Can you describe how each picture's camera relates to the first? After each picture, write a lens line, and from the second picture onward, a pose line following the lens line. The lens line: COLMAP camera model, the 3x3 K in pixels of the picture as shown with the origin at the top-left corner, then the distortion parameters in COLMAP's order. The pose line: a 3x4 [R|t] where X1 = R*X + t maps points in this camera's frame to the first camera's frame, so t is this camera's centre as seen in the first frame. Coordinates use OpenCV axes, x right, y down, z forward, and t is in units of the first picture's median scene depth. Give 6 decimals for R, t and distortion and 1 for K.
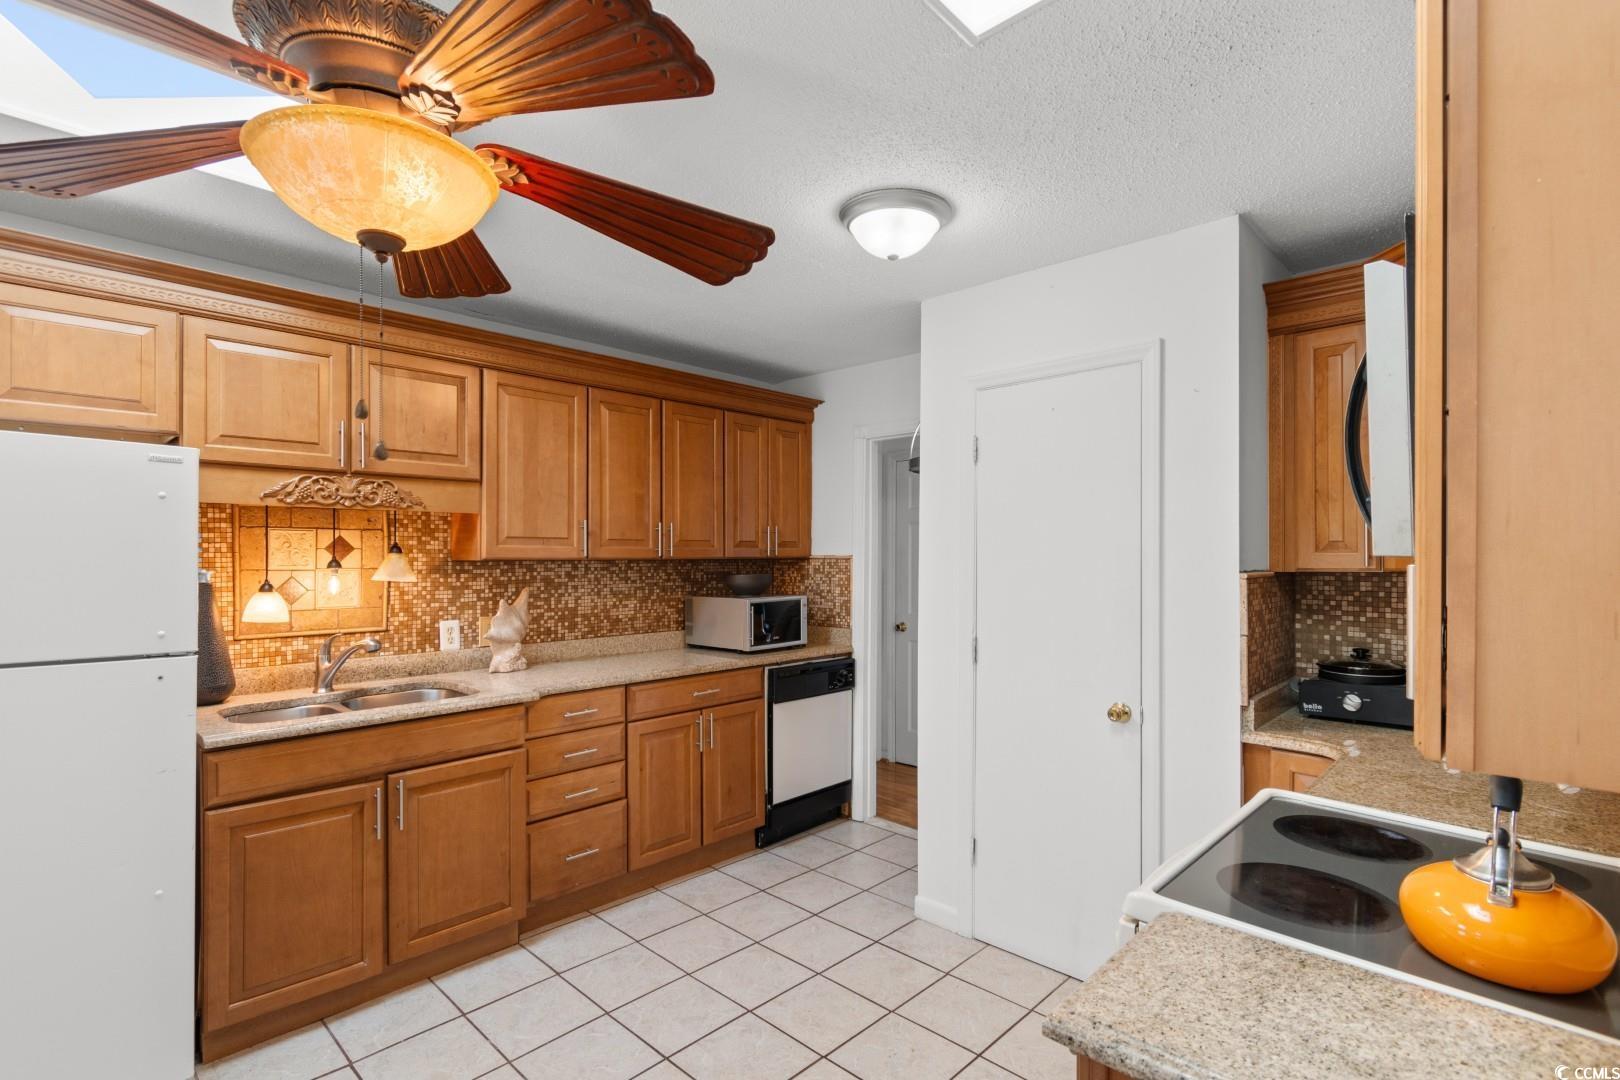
lens RADIAL K [[775.1, 0, 810.0], [0, 775.1, 540.0], [0, 0, 1]] dist [0.000018, 0.000046]
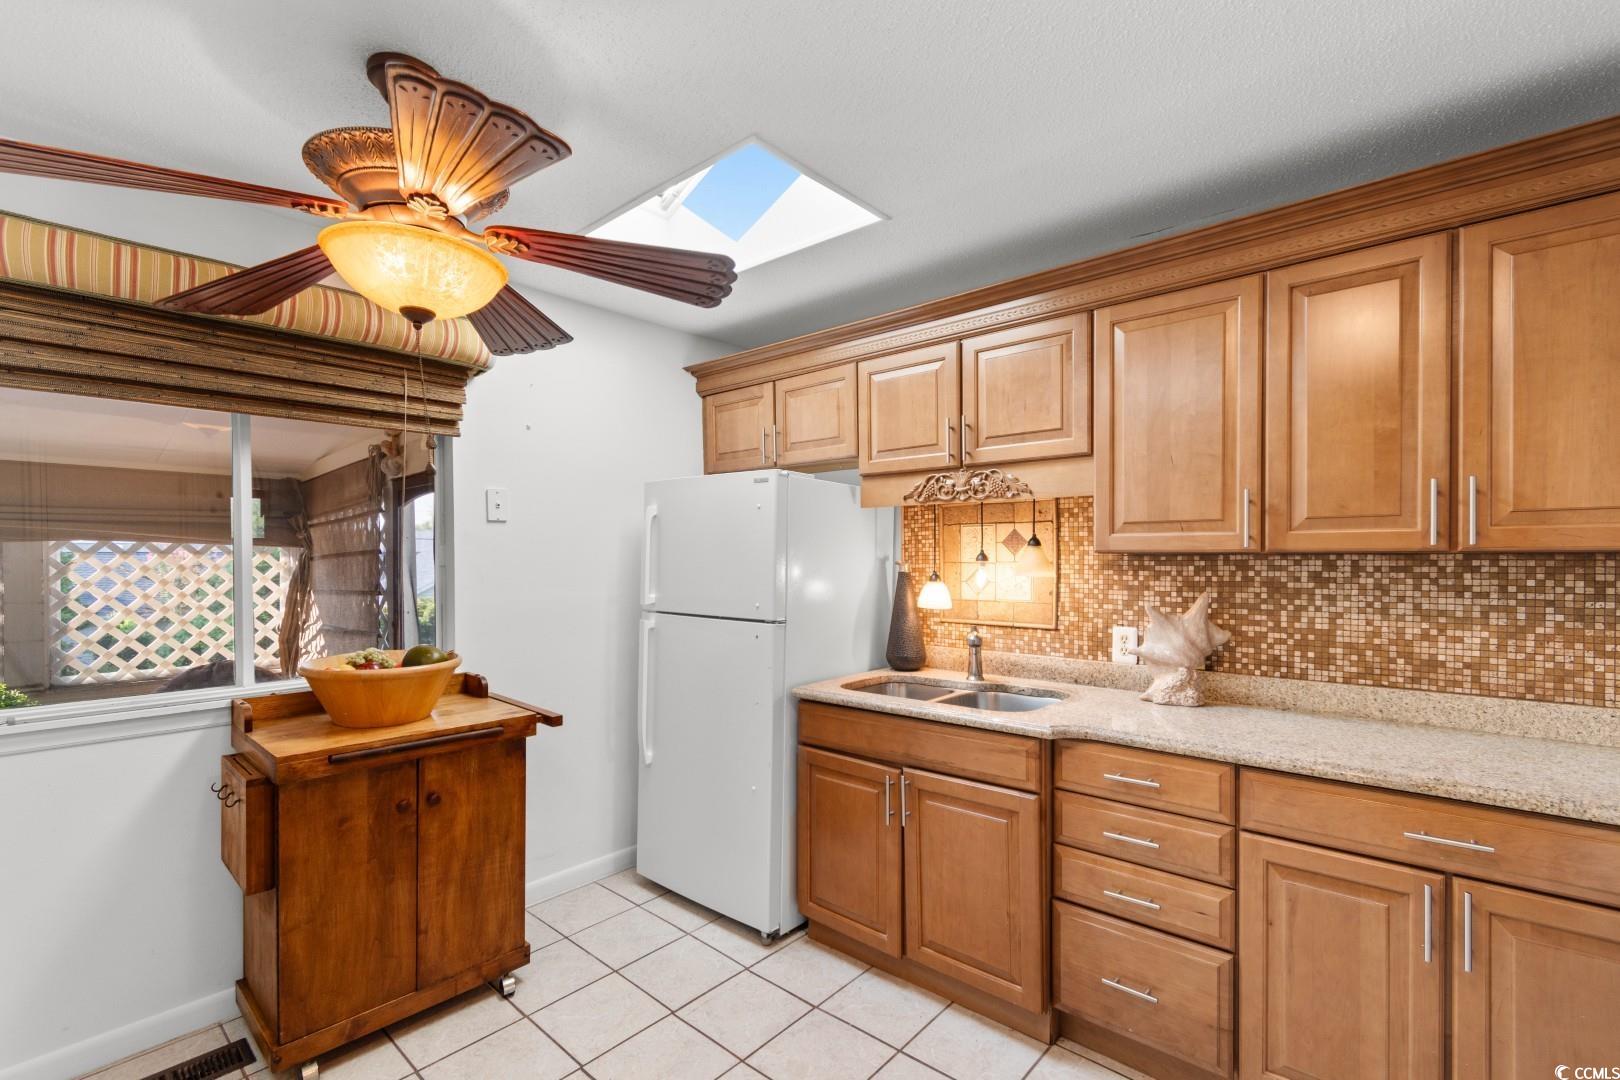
lens RADIAL K [[725.2, 0, 812.8], [0, 725.2, 560.8], [0, 0, 1]] dist [0.000307, -0.000145]
pose [[0.038740, 0.007946, -0.999218, 0.284202], [0.023395, 0.999687, 0.008857, 0.018648], [0.998975, -0.023720, 0.038542, 0.626743]]
